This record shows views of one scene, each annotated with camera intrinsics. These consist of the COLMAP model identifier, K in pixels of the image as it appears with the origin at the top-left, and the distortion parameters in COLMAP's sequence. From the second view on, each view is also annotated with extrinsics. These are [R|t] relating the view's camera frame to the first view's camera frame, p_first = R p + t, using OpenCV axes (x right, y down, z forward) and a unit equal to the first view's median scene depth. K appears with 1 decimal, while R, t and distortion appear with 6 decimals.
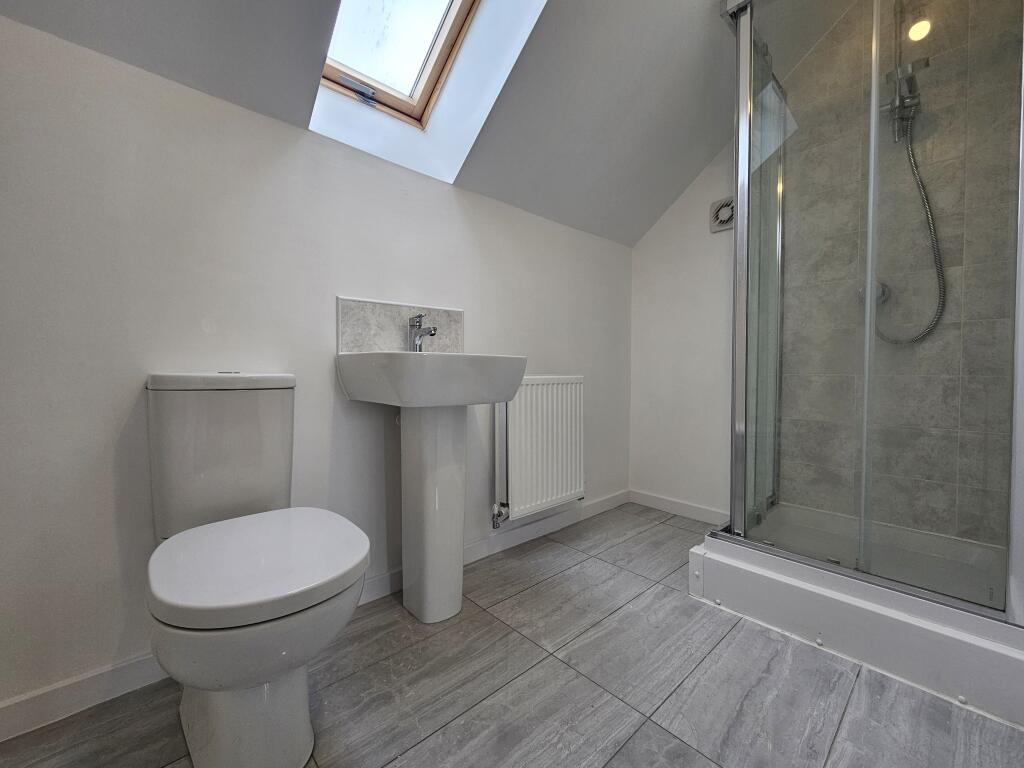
lens RADIAL K [[420.6, 0, 512.1], [0, 420.6, 381.7], [0, 0, 1]] dist [-0.000463, 0.000824]
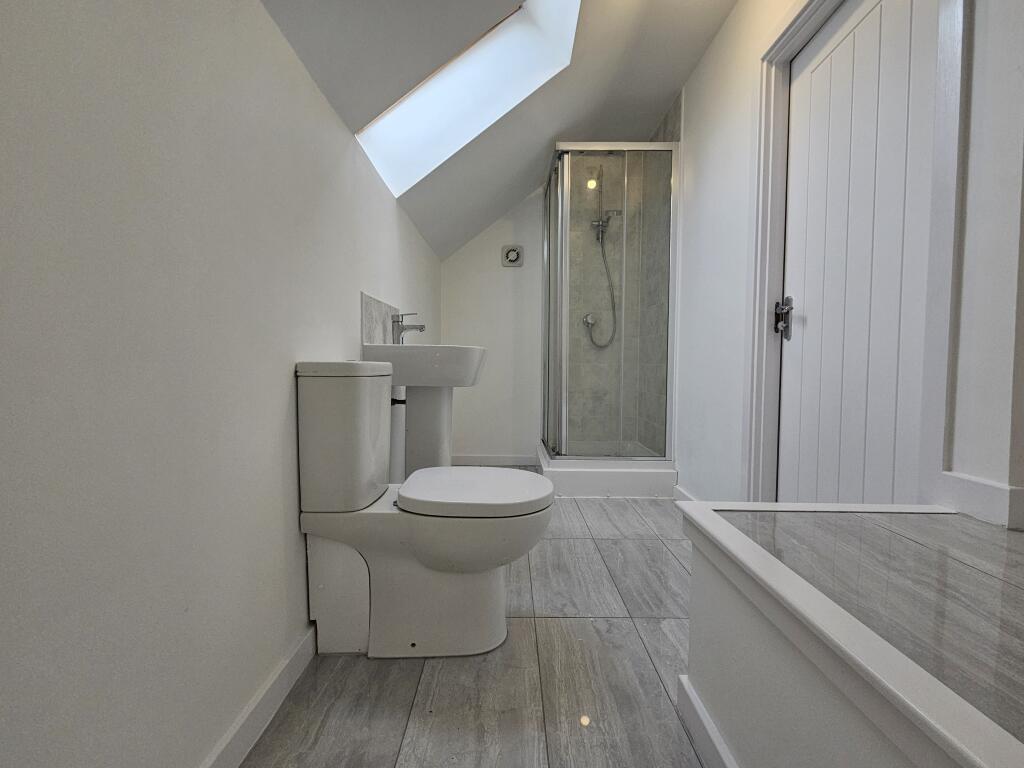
lens RADIAL K [[420.6, 0, 512.1], [0, 420.6, 381.7], [0, 0, 1]] dist [-0.000463, 0.000824]
pose [[0.683964, -0.031931, 0.728816, -0.875318], [0.013431, 0.999423, 0.031182, 0.001596], [-0.729392, -0.011539, 0.683999, -0.036765]]
